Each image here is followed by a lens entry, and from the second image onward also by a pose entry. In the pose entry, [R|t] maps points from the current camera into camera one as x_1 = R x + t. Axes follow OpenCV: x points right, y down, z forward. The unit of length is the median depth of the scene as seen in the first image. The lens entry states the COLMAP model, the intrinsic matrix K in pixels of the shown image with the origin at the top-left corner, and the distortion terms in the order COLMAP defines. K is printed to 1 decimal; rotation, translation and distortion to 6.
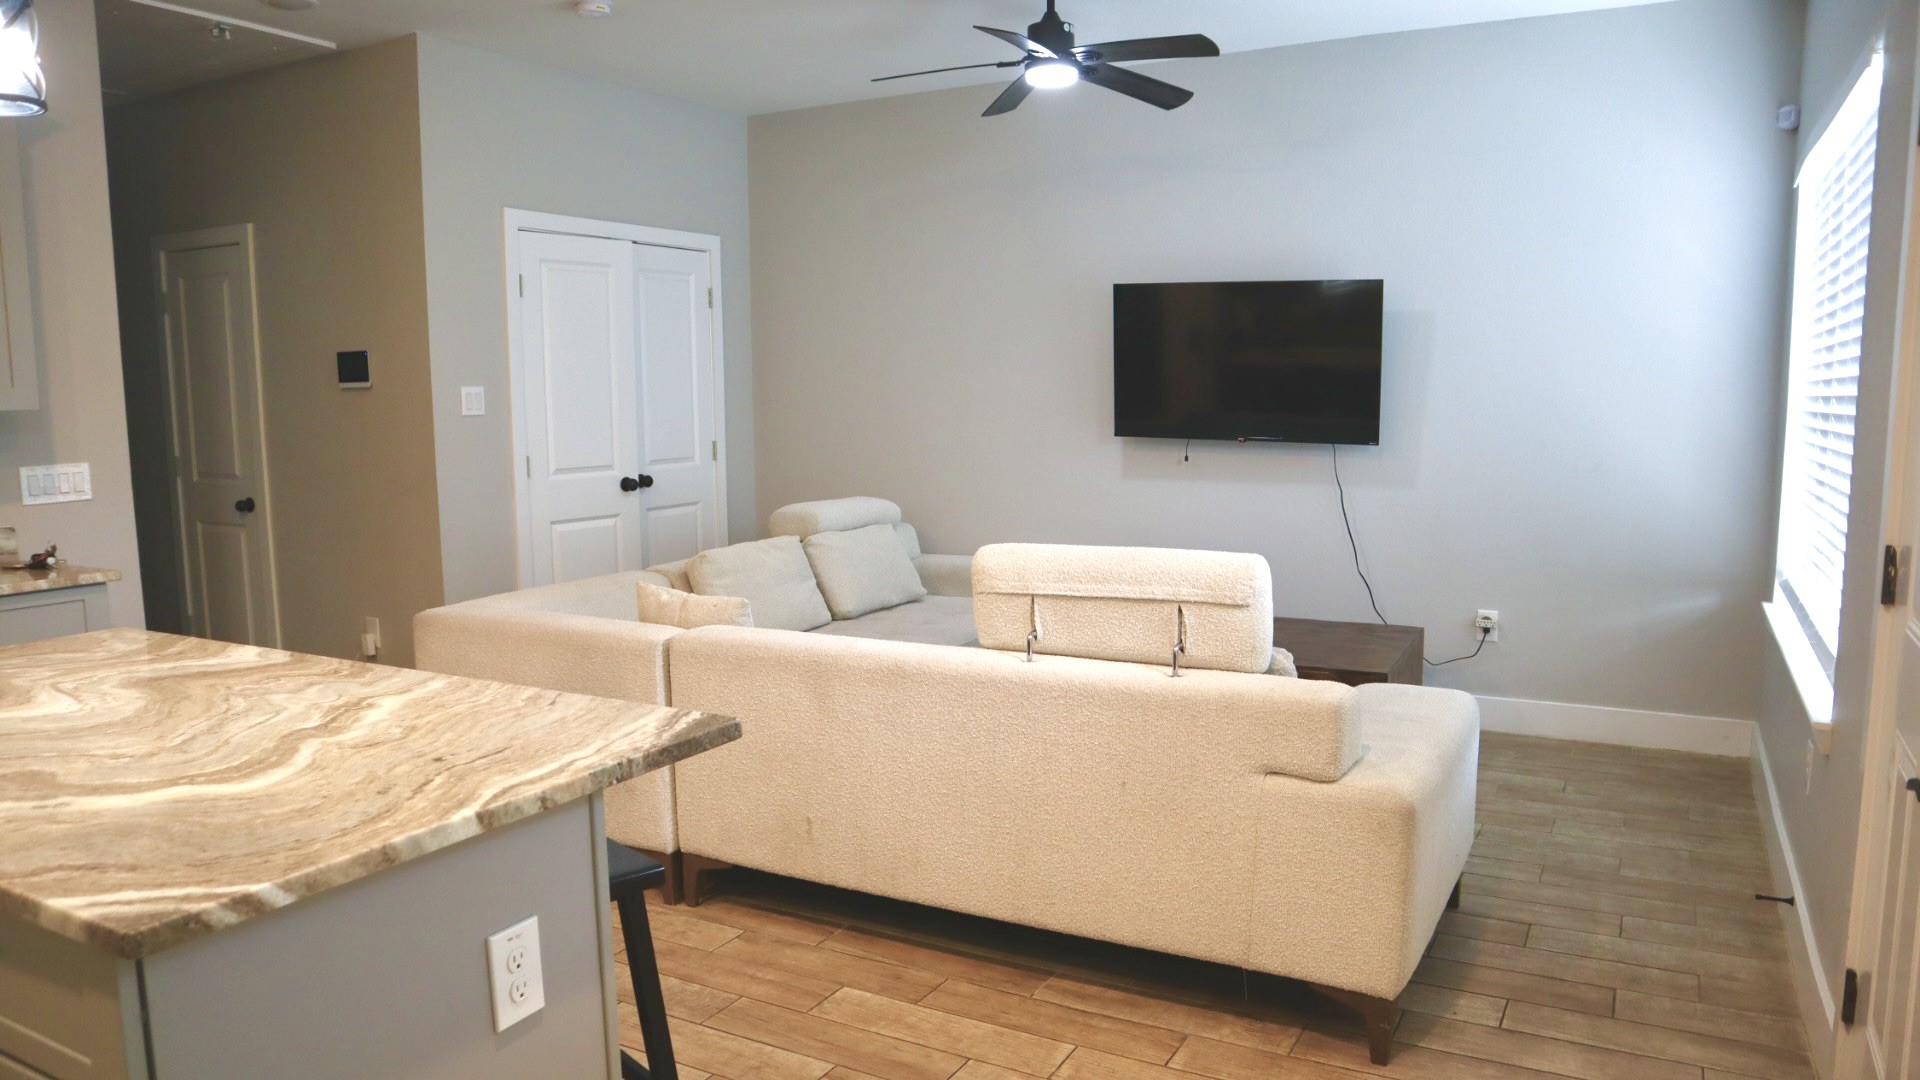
lens RADIAL K [[1312.1, 0, 960.0], [0, 1312.1, 540.0], [0, 0, 1]] dist [-0.108888, 0.066194]
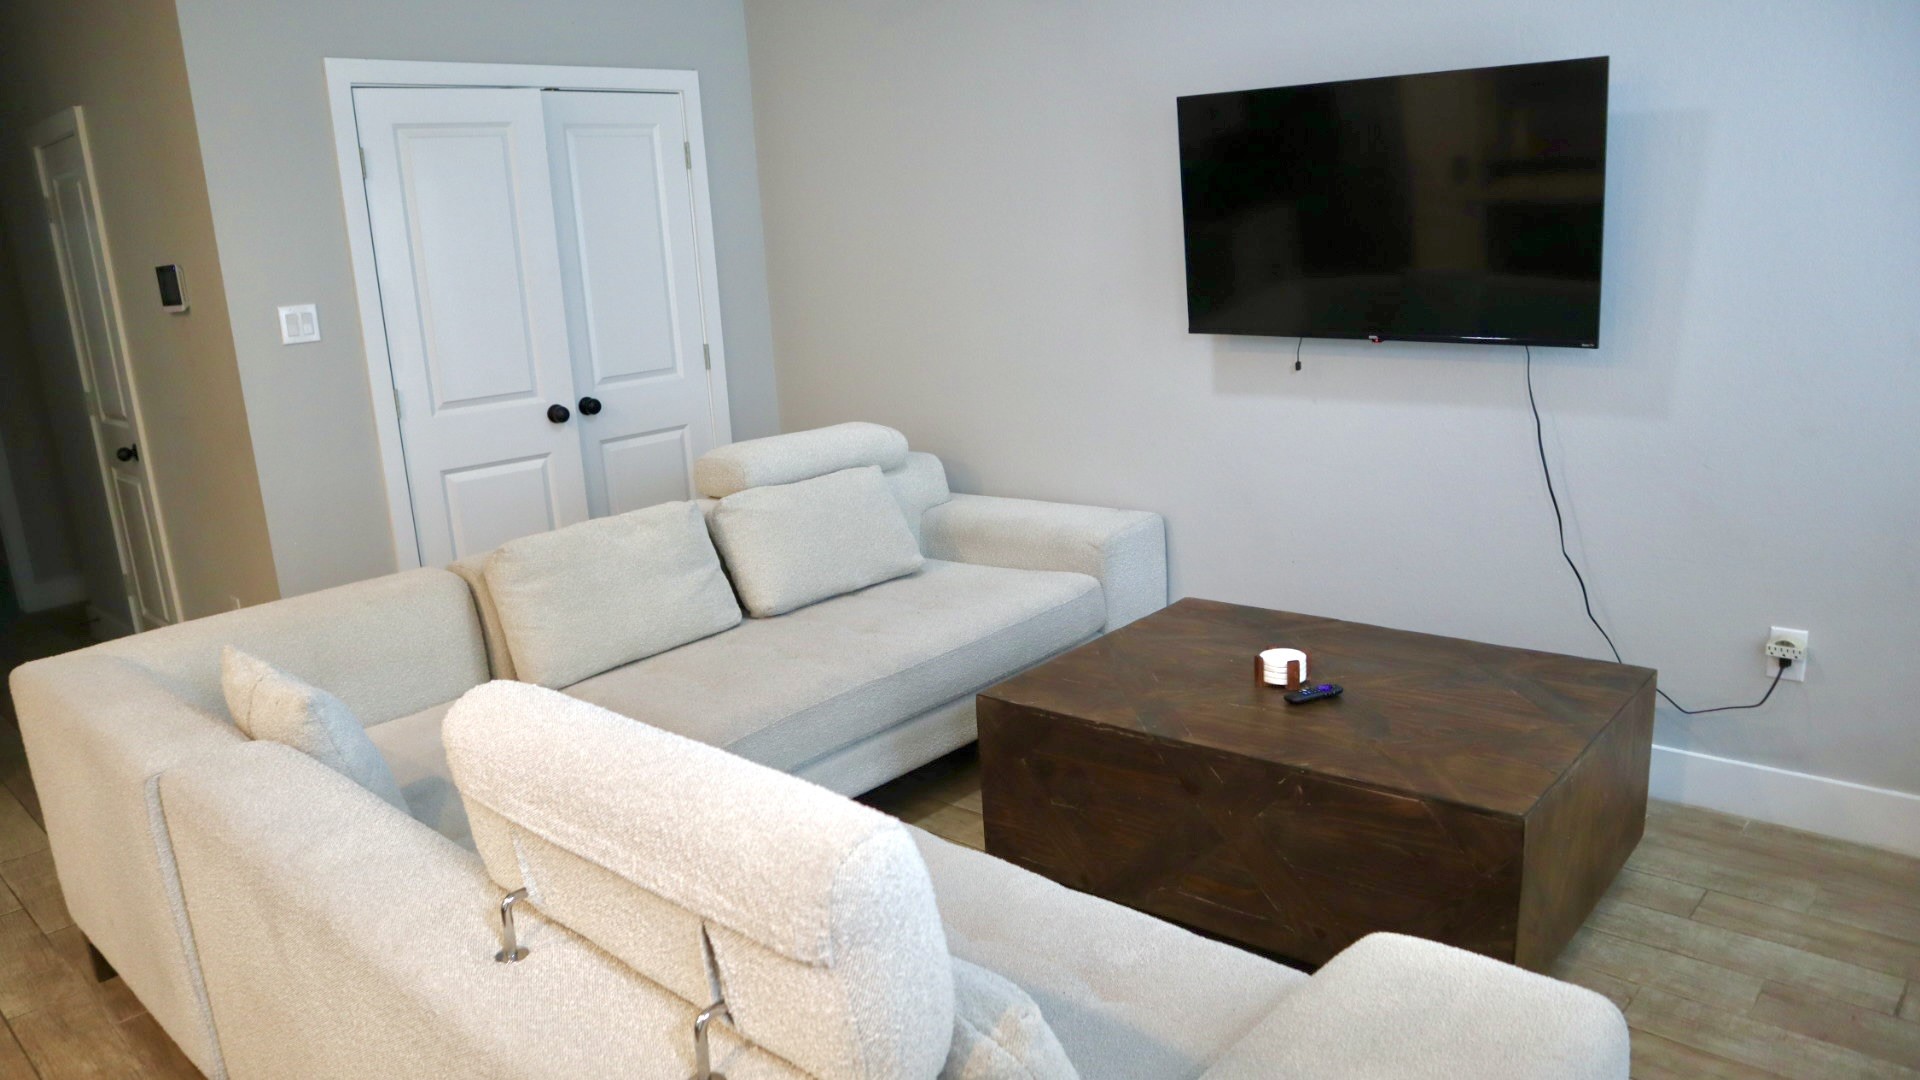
lens RADIAL K [[1312.1, 0, 960.0], [0, 1312.1, 540.0], [0, 0, 1]] dist [-0.108888, 0.066194]
pose [[0.967280, 0.008943, -0.253554, 0.180955], [0.022265, 0.992531, 0.119948, -0.059445], [0.252733, -0.121668, 0.959856, 0.340565]]
